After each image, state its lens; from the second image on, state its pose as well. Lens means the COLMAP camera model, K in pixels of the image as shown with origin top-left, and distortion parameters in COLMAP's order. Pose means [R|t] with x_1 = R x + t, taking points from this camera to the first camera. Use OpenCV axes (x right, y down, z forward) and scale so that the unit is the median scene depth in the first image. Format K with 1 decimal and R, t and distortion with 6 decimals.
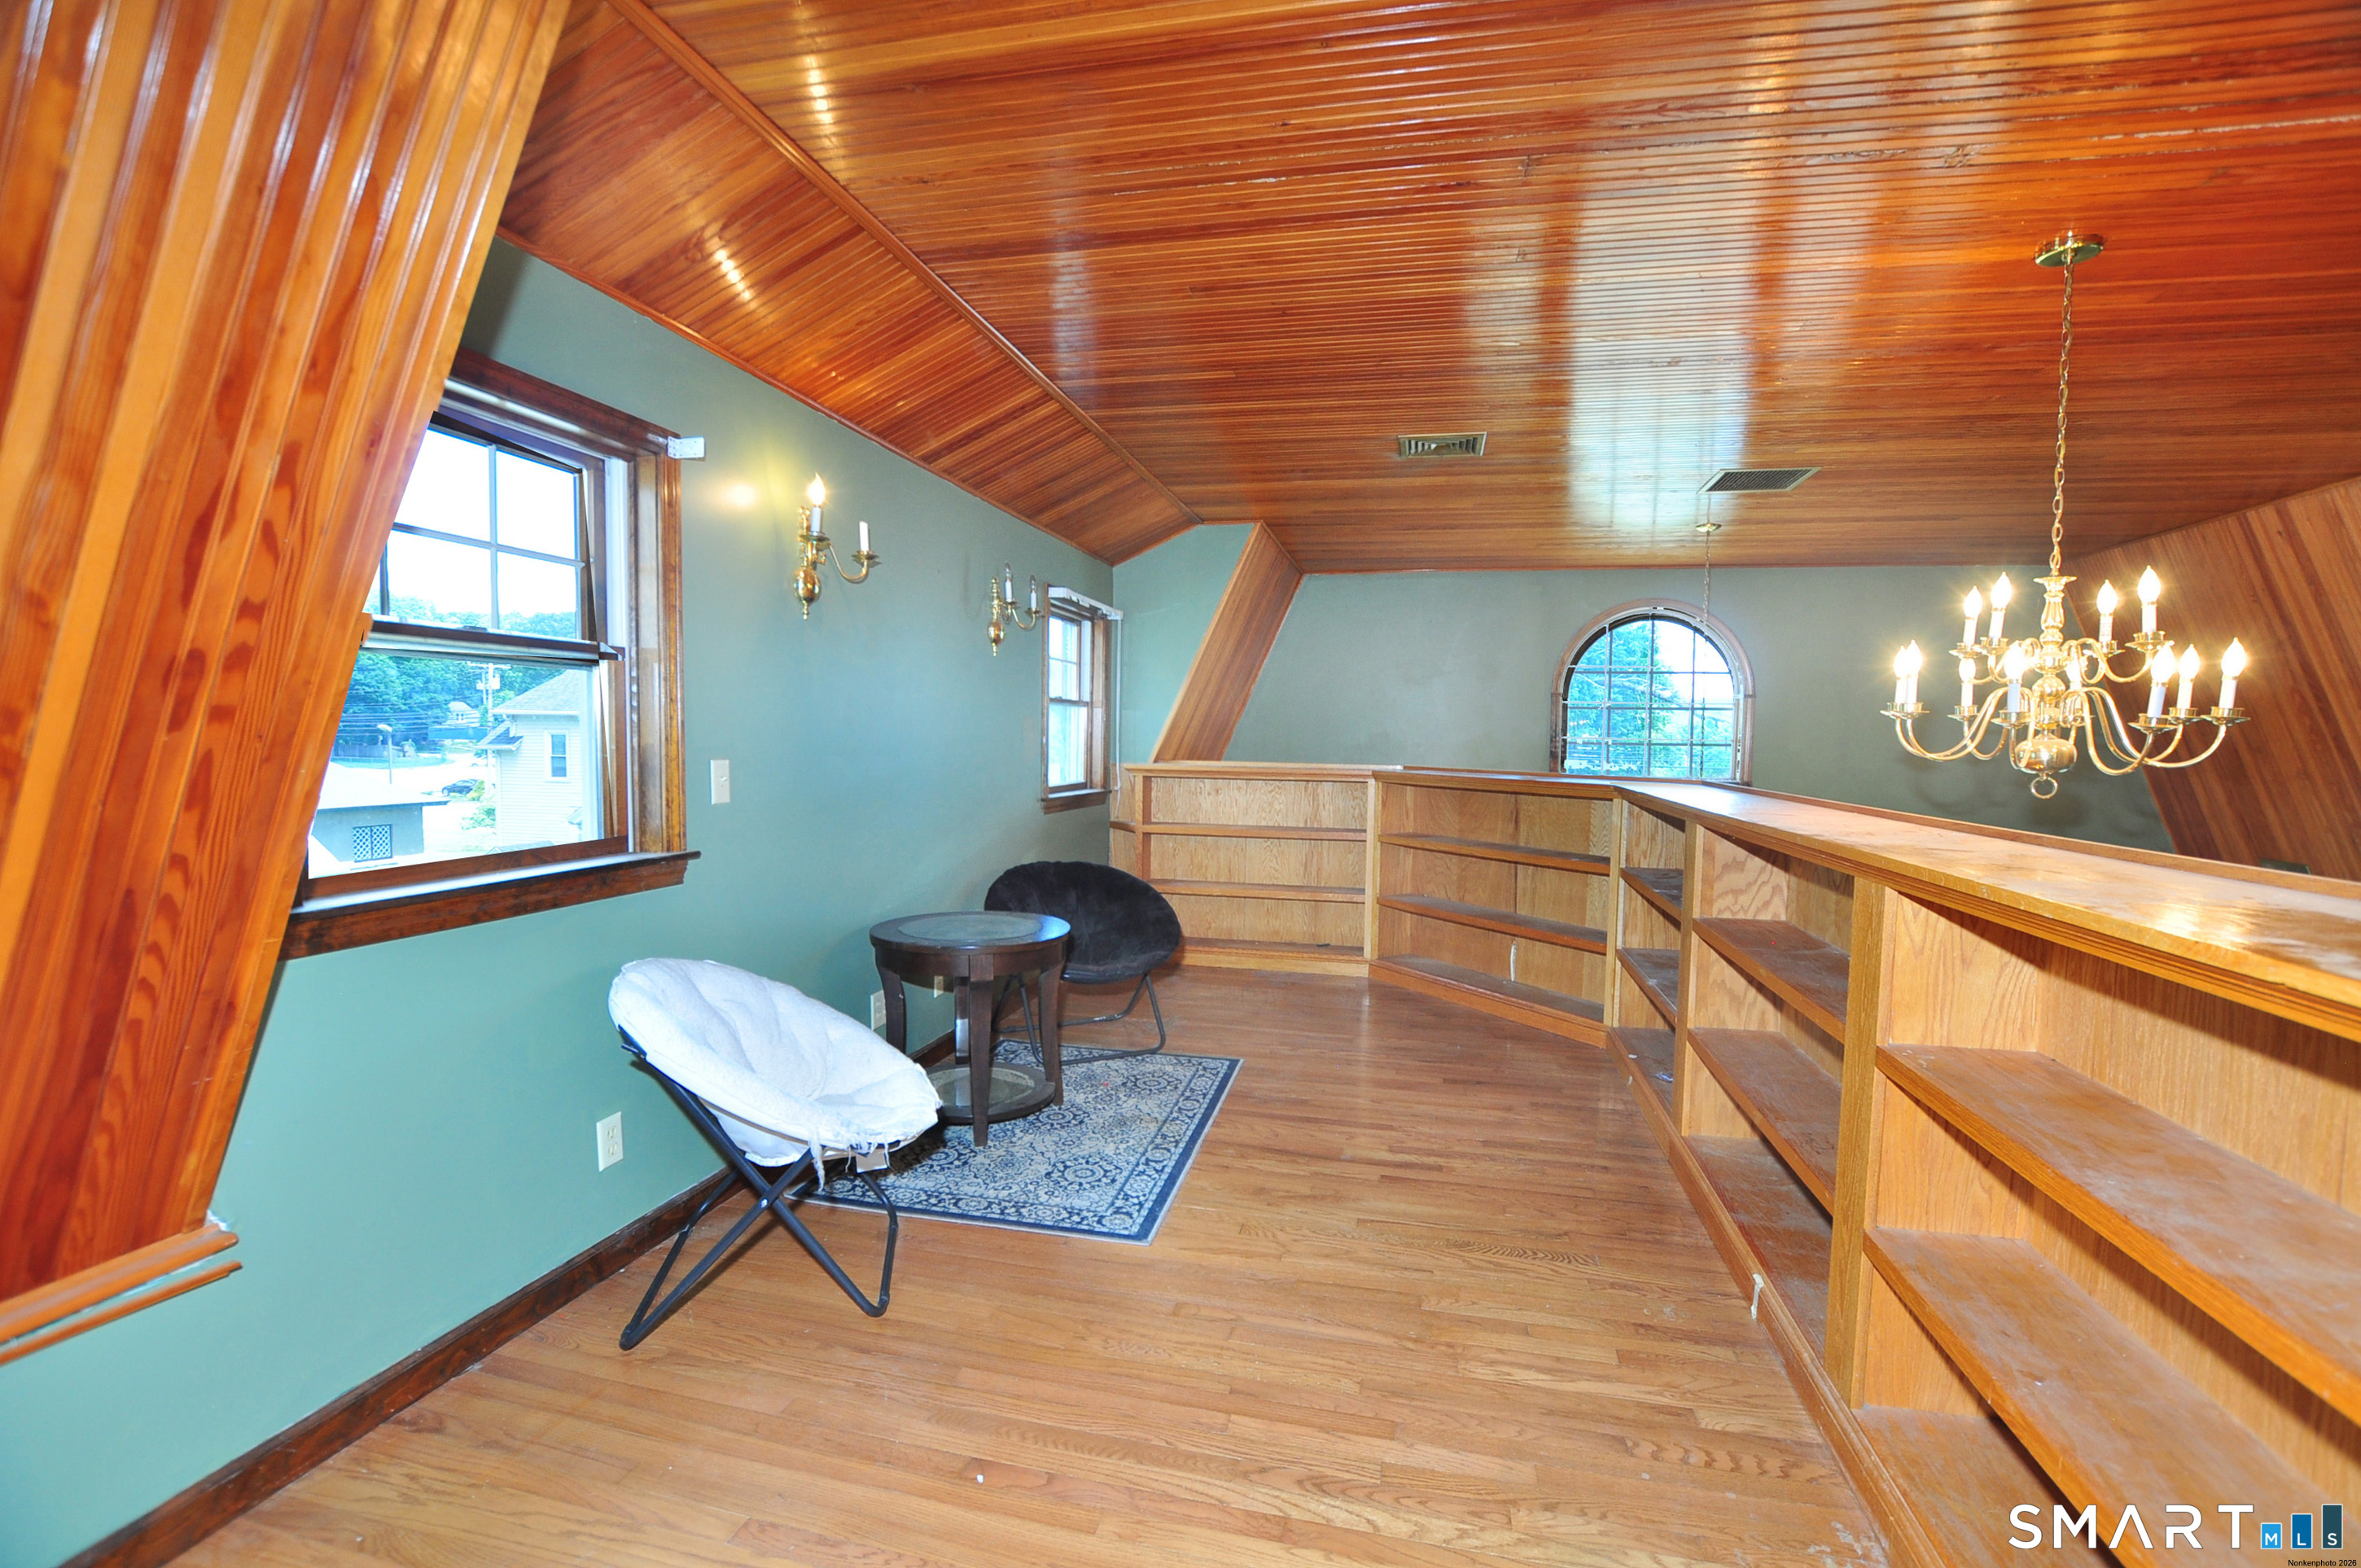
lens RADIAL K [[1042.1, 0, 1191.5], [0, 1042.1, 801.2], [0, 0, 1]] dist [-0.027976, 0.000688]
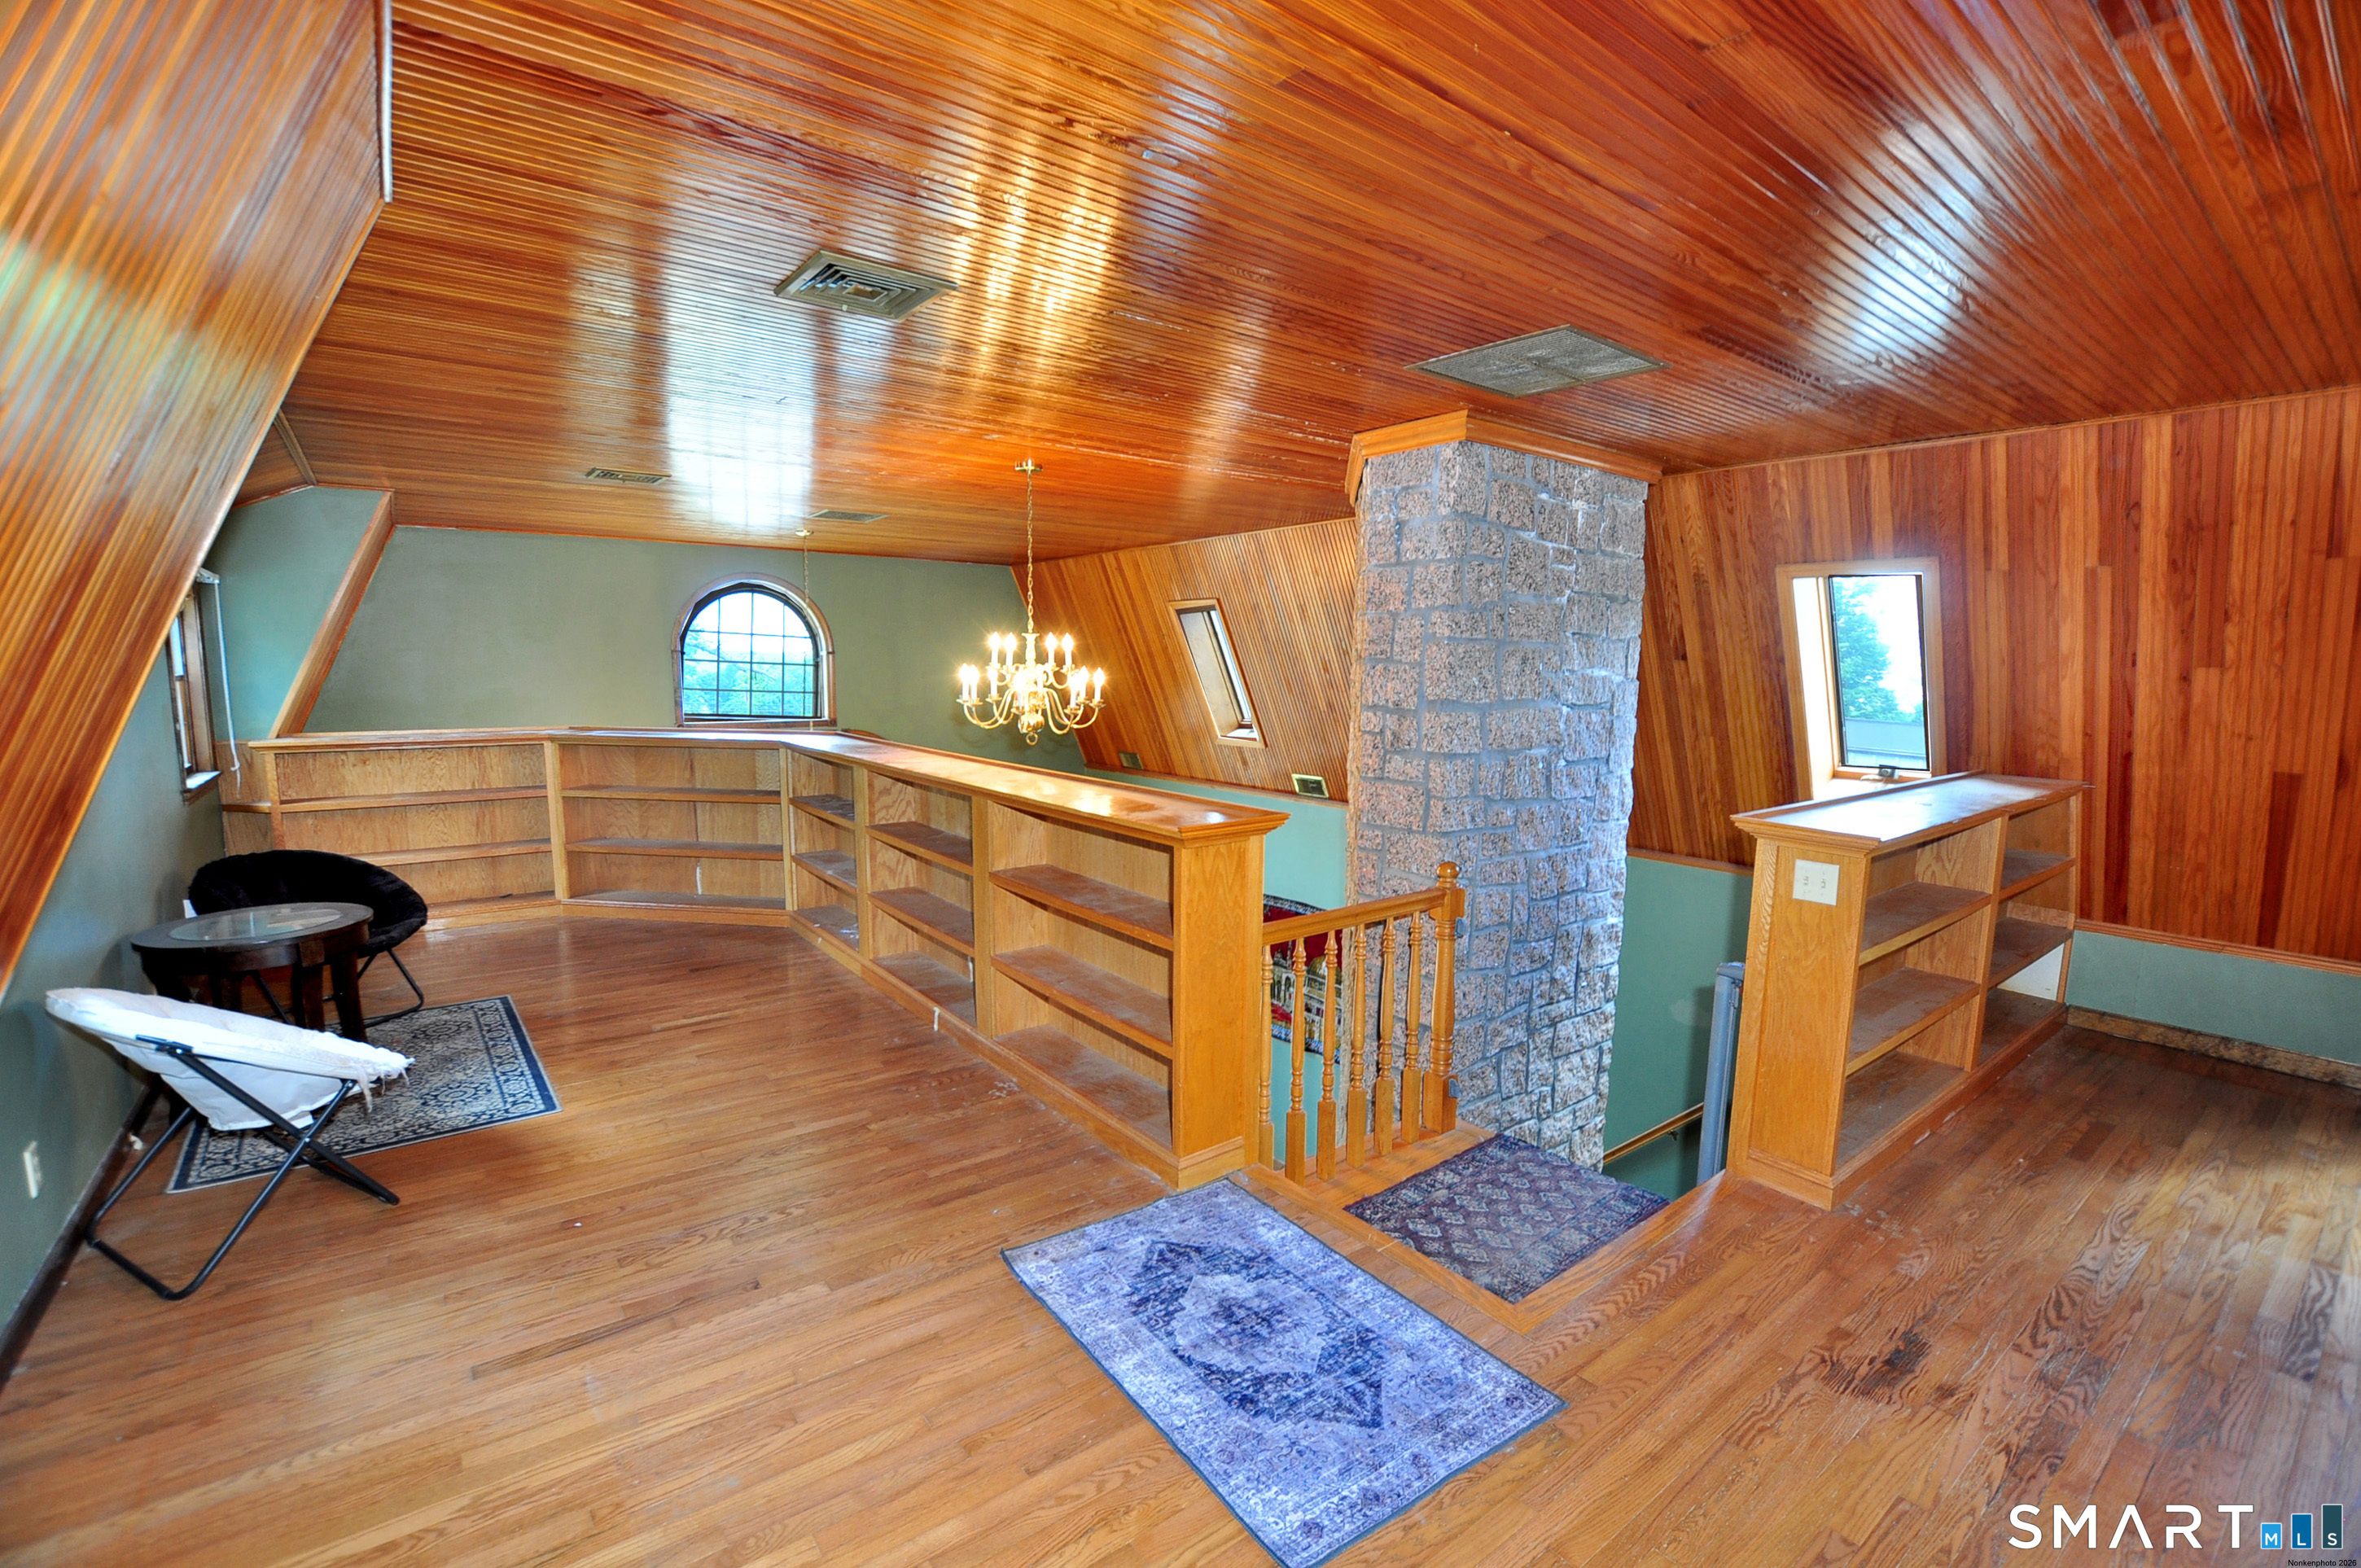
lens RADIAL K [[1042.1, 0, 1191.5], [0, 1042.1, 801.2], [0, 0, 1]] dist [-0.027976, 0.000688]
pose [[0.634715, -0.112350, 0.764536, -0.438987], [0.047972, 0.993195, 0.106126, -0.075875], [-0.771256, -0.030684, 0.635785, -0.439333]]
